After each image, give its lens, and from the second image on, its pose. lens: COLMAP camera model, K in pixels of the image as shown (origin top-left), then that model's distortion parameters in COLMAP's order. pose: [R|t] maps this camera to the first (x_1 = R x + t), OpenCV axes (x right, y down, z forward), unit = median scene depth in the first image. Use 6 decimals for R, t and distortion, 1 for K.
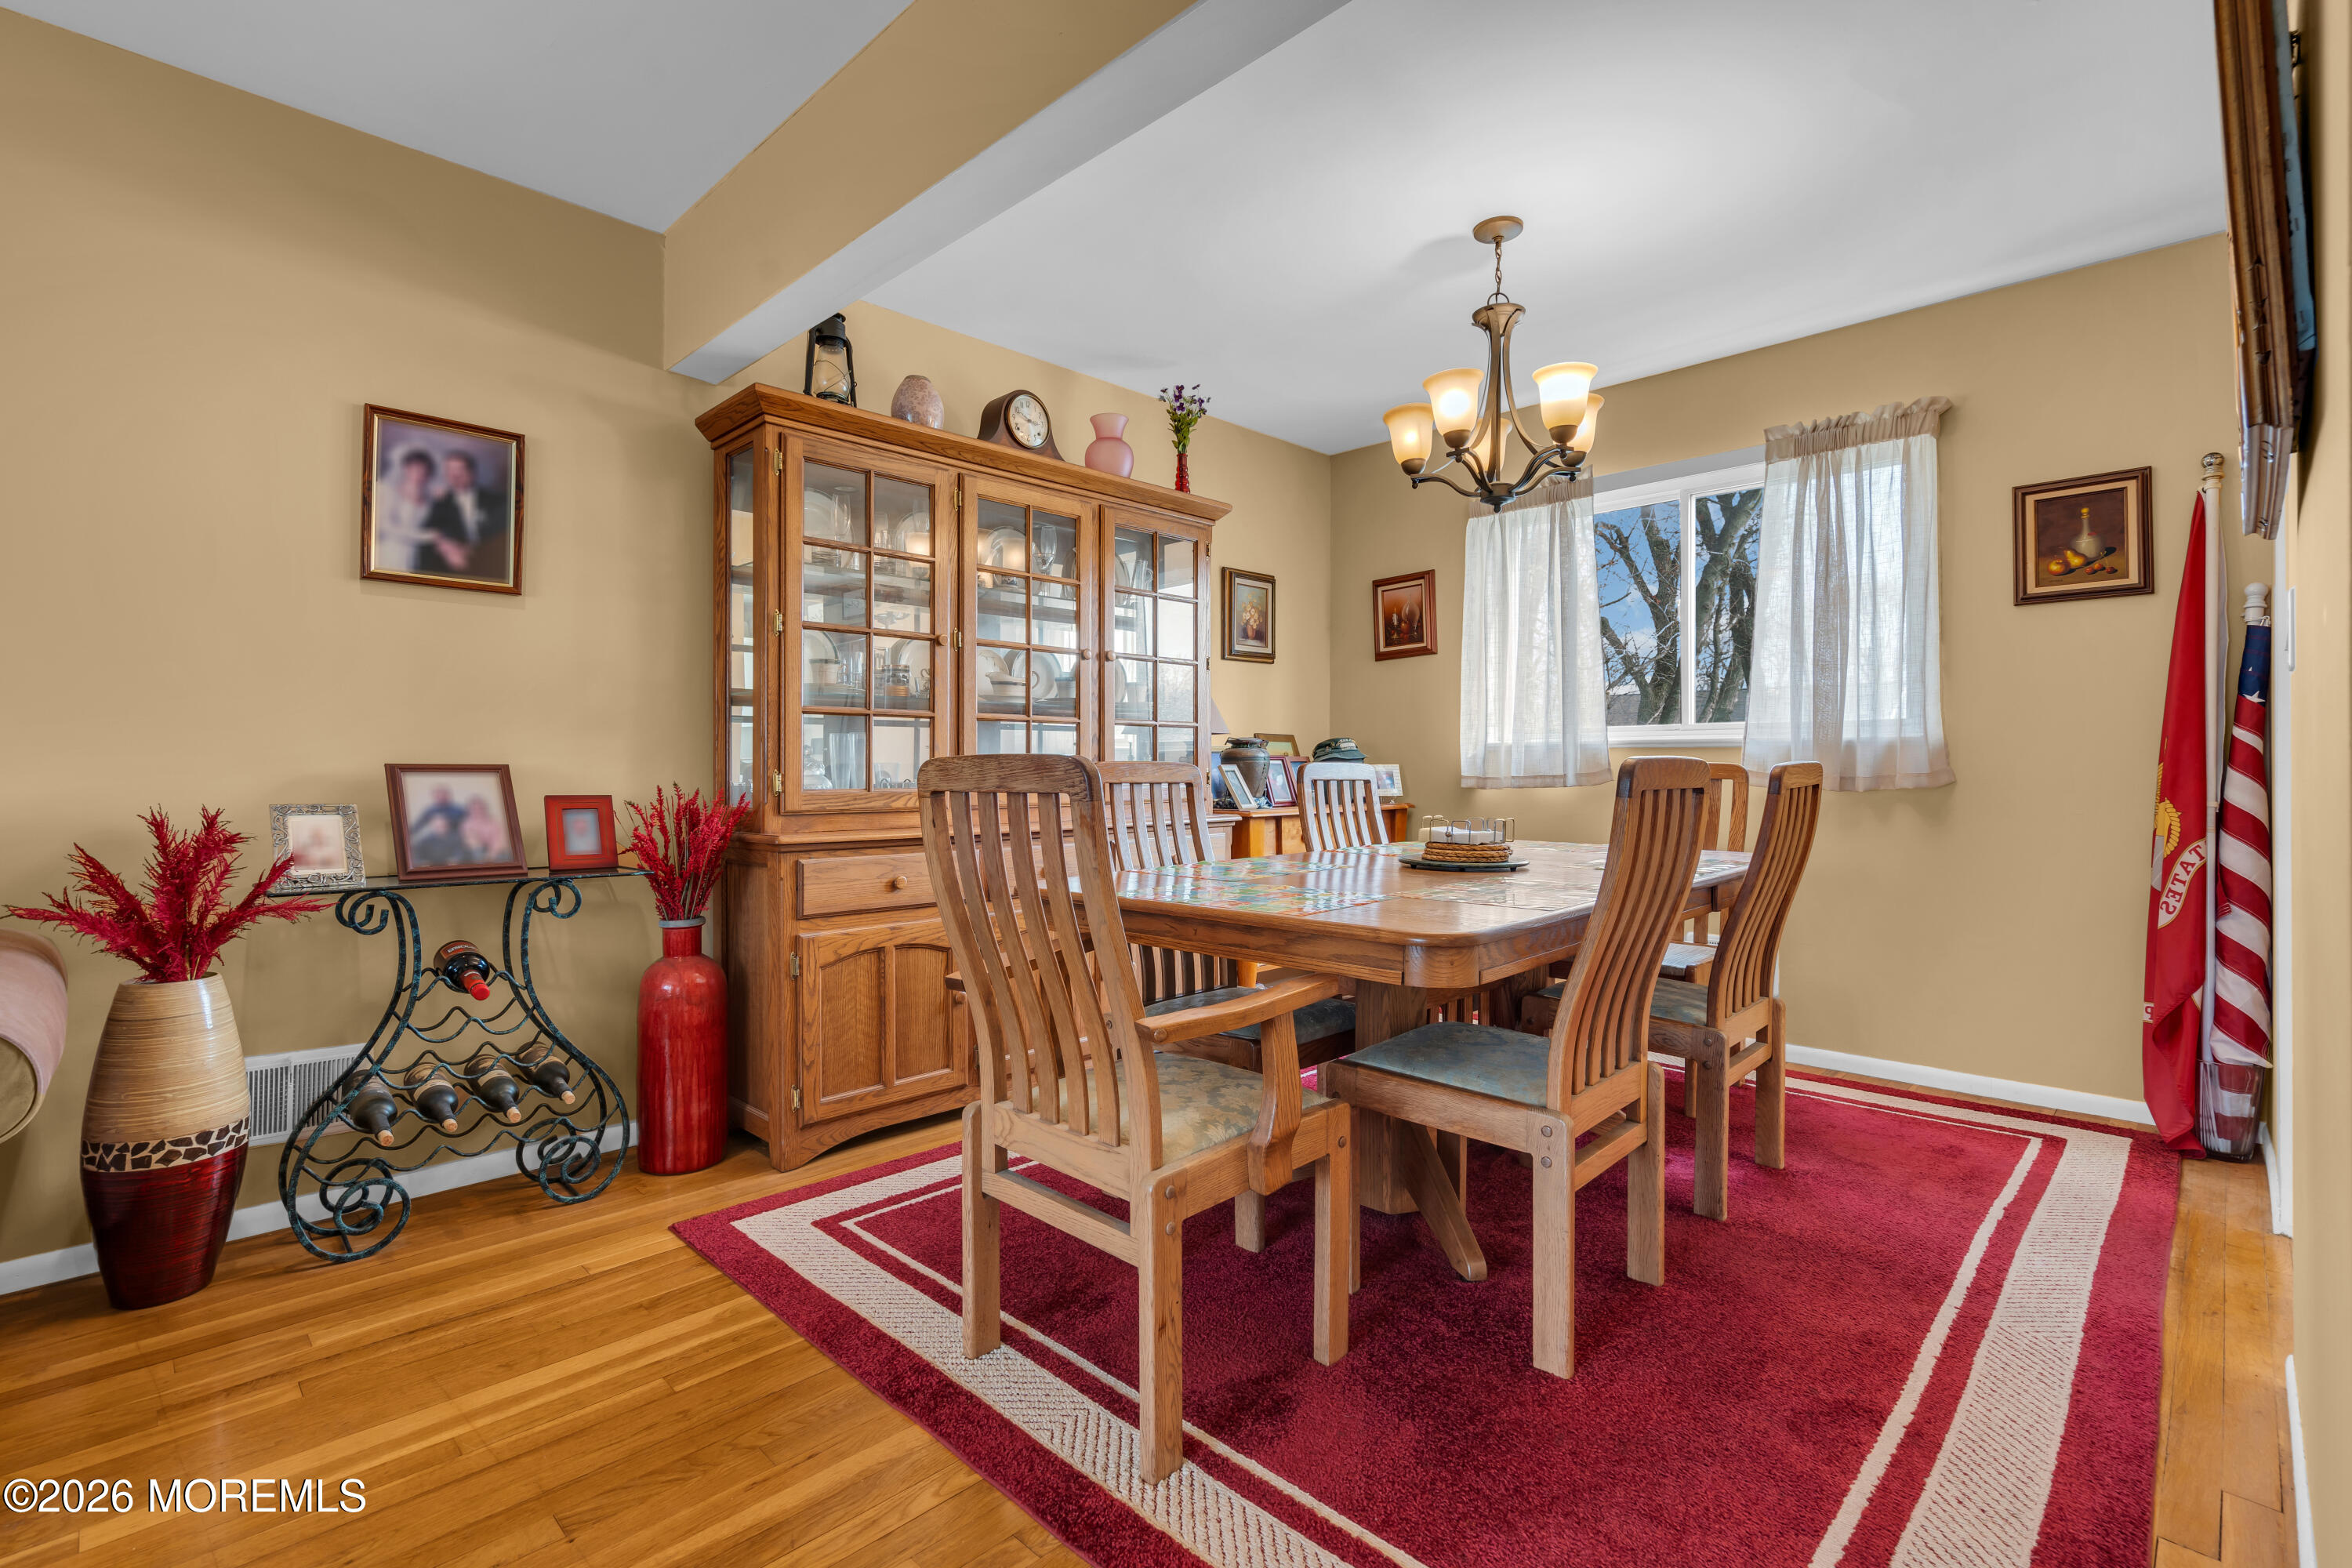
lens RADIAL K [[1072.2, 0, 1150.6], [0, 1072.2, 759.4], [0, 0, 1]] dist [-0.006515, 0.000727]
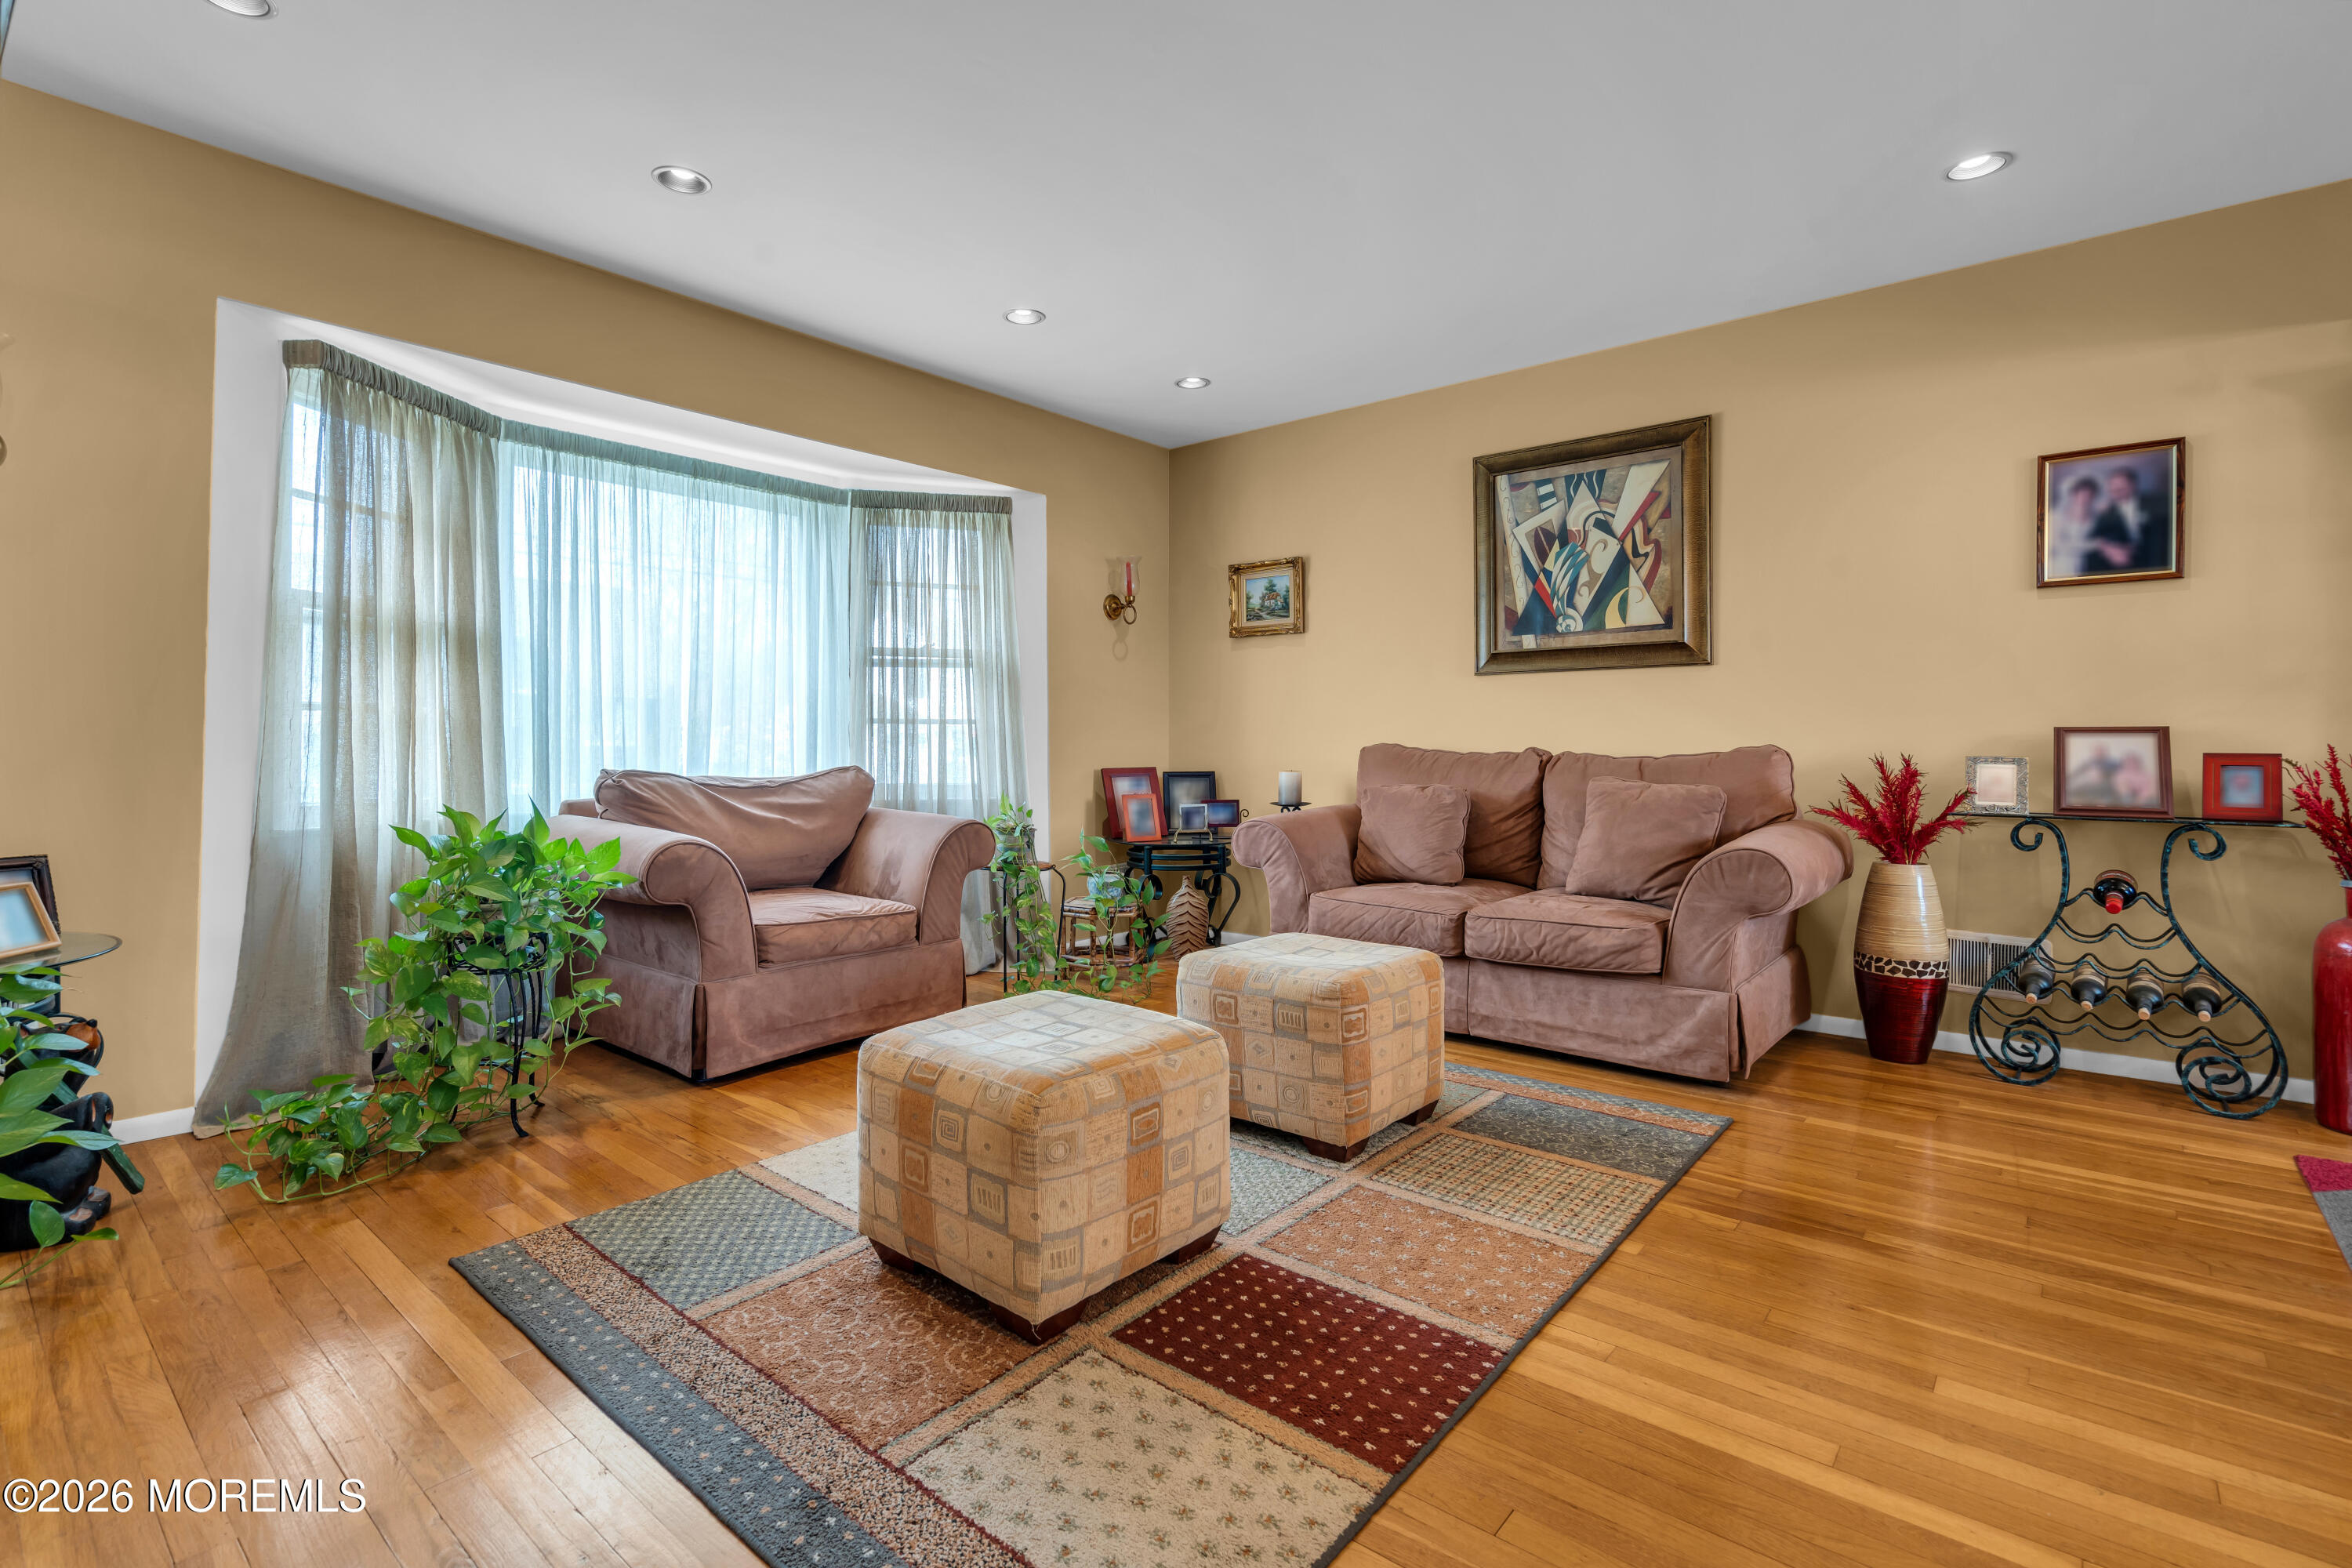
lens RADIAL K [[1072.2, 0, 1146.9], [0, 1072.2, 736.7], [0, 0, 1]] dist [-0.006515, 0.000727]
pose [[0.076414, -0.012246, -0.997001, 0.528611], [0.007241, 0.999905, -0.011727, 0.024193], [0.997050, -0.006323, 0.076496, -0.219085]]
